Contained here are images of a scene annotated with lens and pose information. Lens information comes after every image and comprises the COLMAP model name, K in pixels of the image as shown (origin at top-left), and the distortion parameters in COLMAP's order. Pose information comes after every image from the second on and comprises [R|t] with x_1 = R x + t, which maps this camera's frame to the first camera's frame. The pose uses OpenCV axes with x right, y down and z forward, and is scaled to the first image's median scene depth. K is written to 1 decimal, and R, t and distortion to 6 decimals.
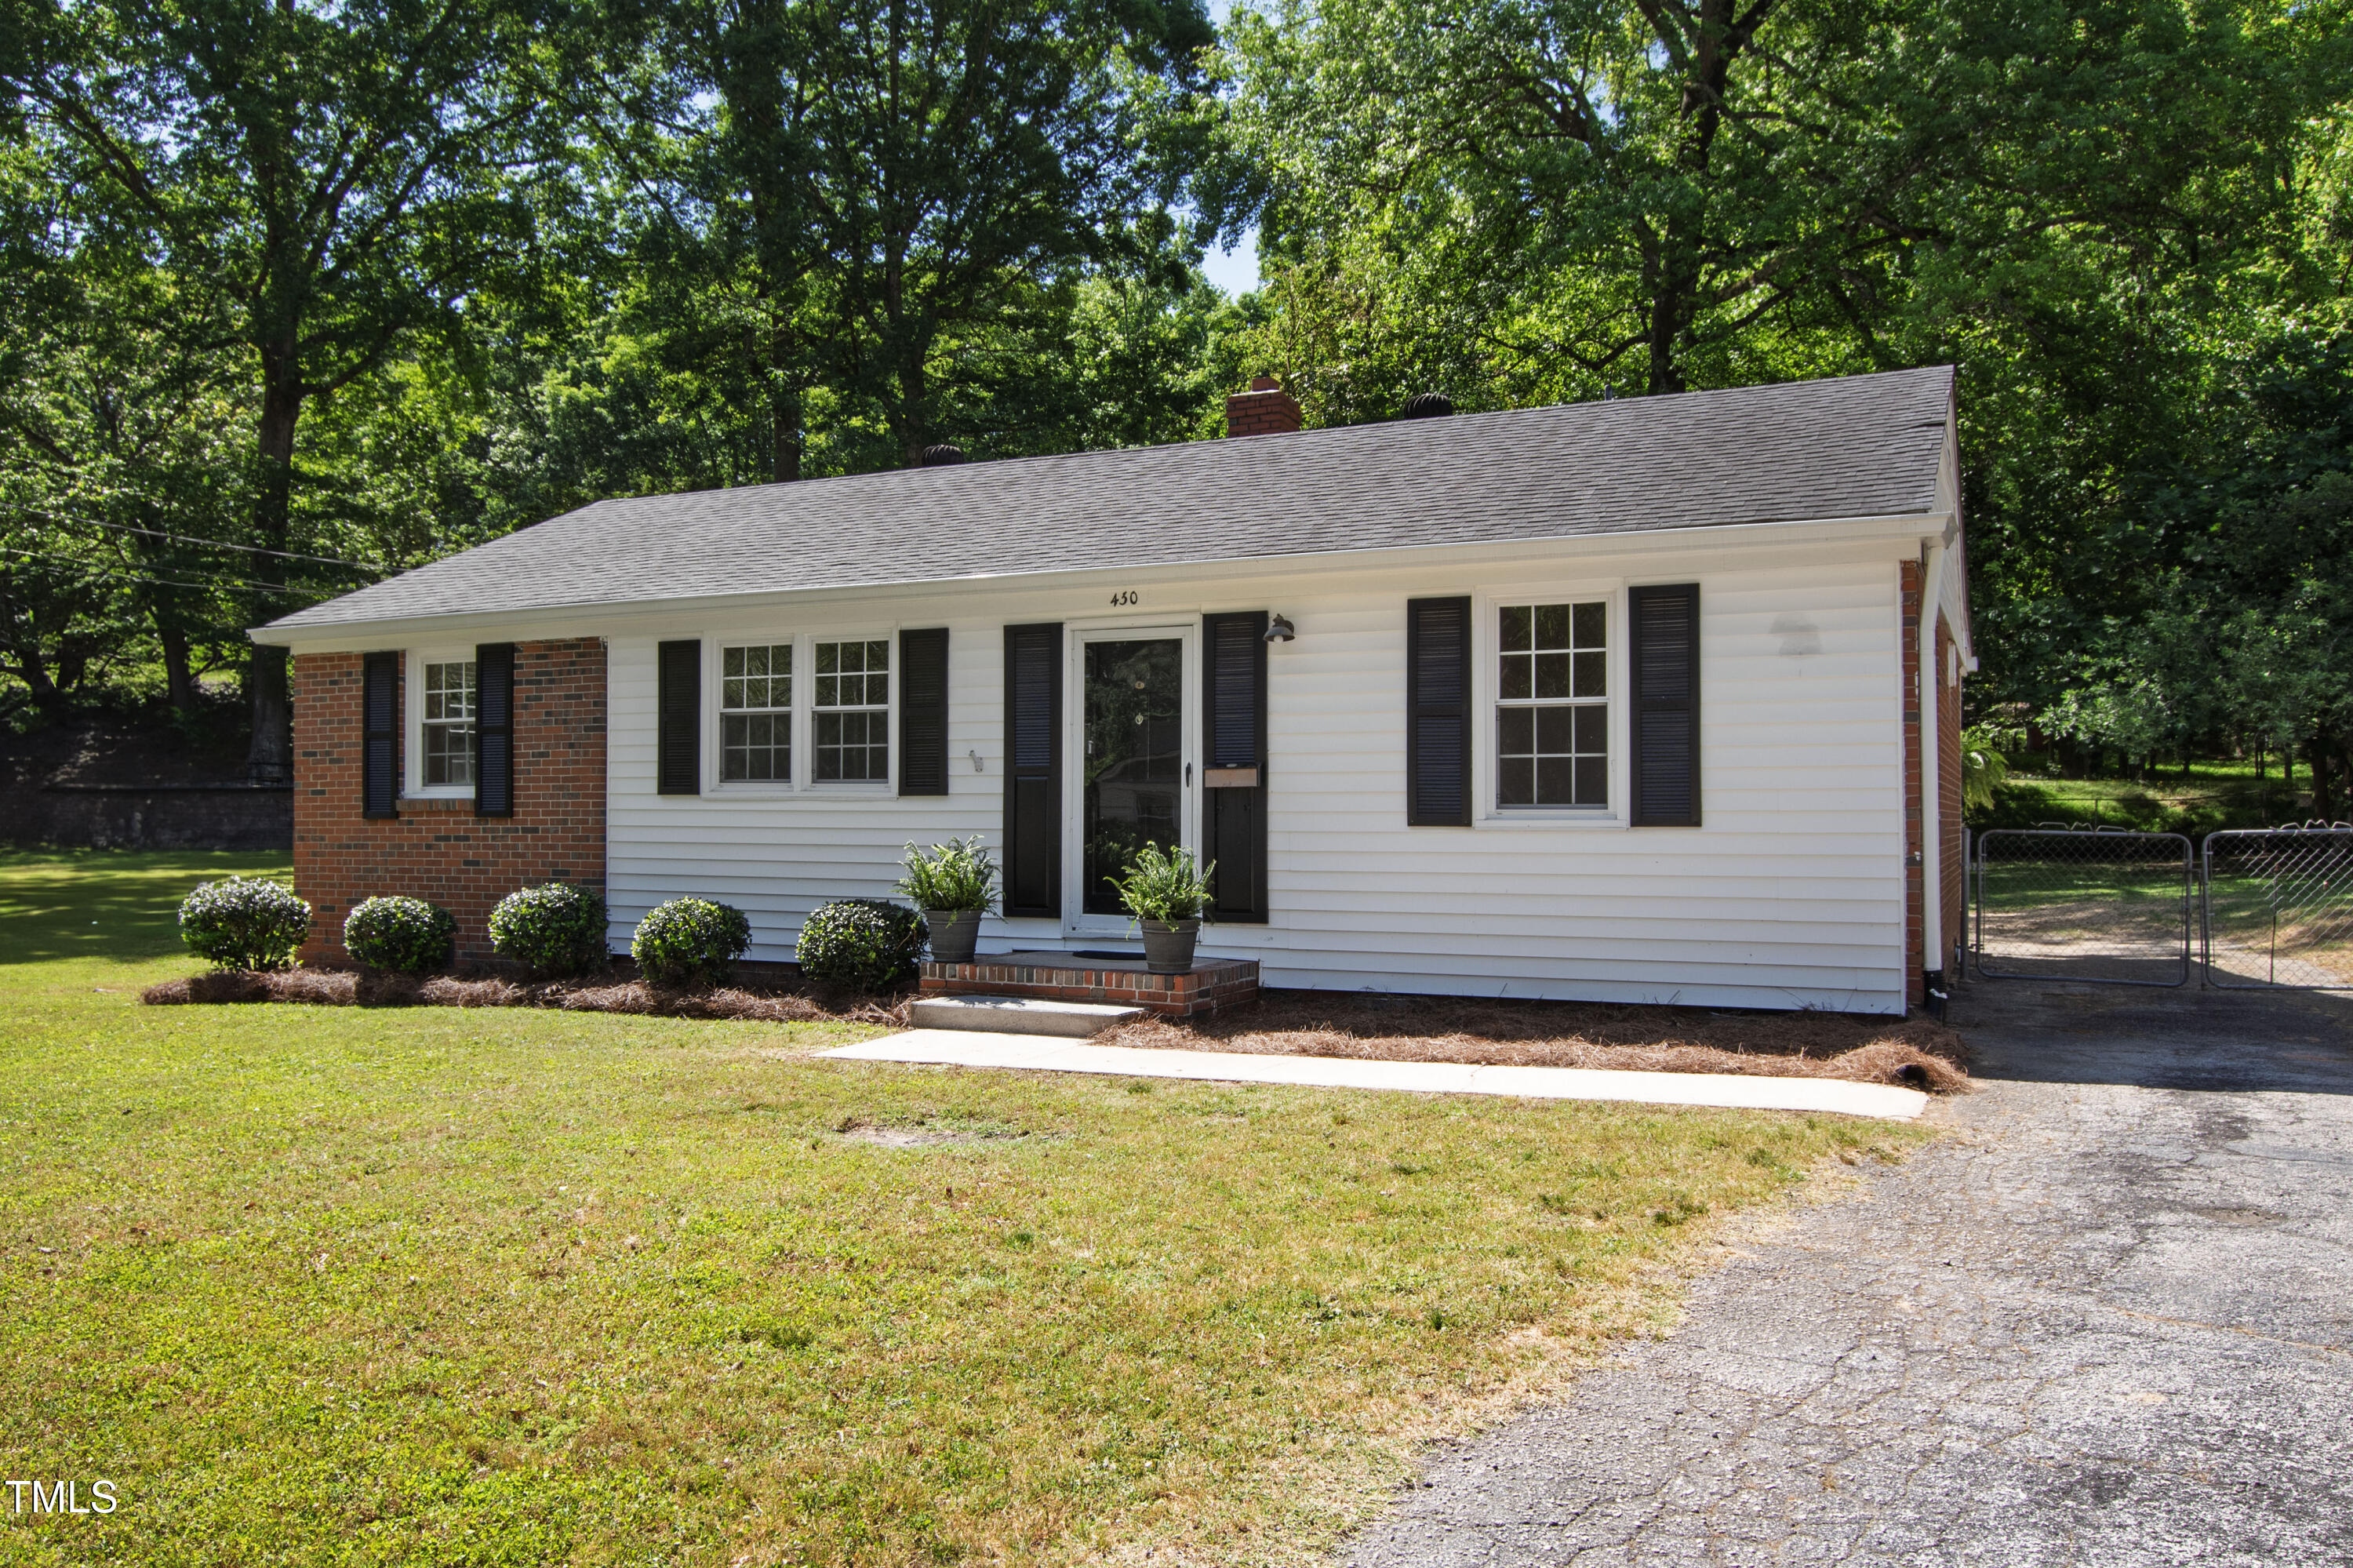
lens RADIAL K [[1302.2, 0, 1175.5], [0, 1302.2, 786.7], [0, 0, 1]] dist [0.003001, -0.000242]
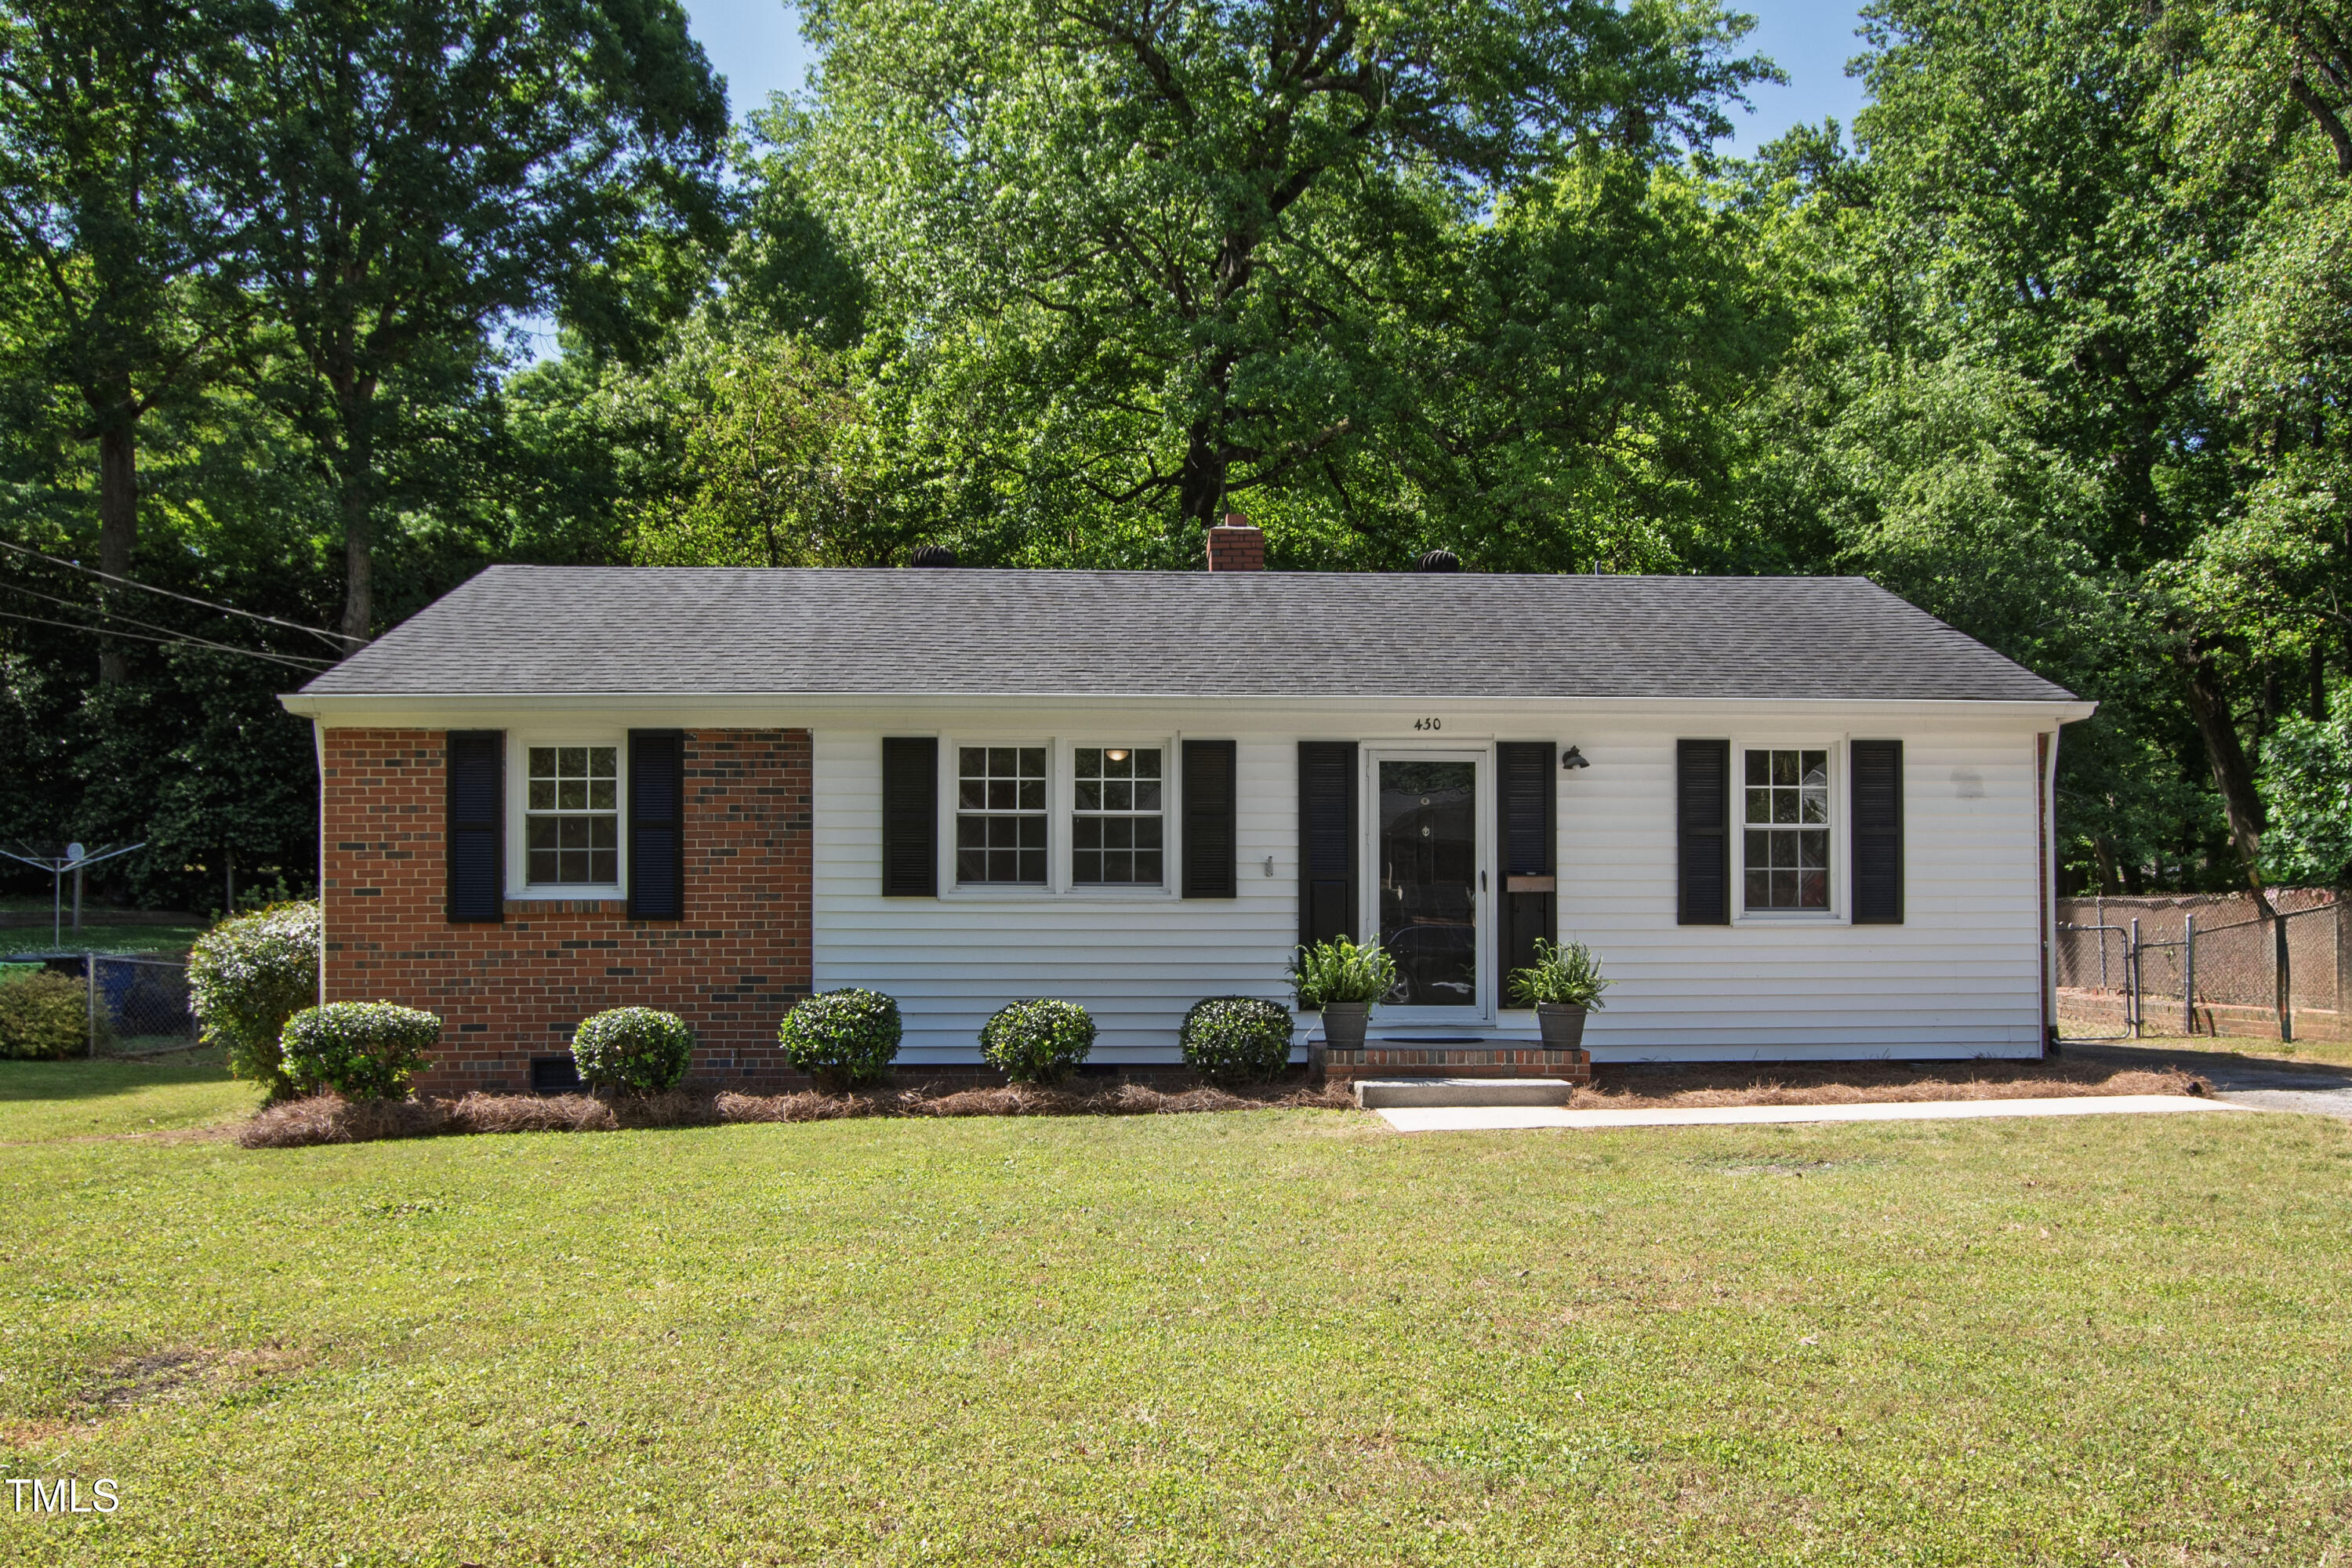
lens RADIAL K [[1301.6, 0, 1111.4], [0, 1301.6, 892.4], [0, 0, 1]] dist [0.003001, -0.000242]
pose [[0.930762, 0.008343, 0.365531, -0.679304], [-0.005652, 0.999948, -0.008432, 0.011710], [-0.365582, 0.005783, 0.930761, 0.048523]]
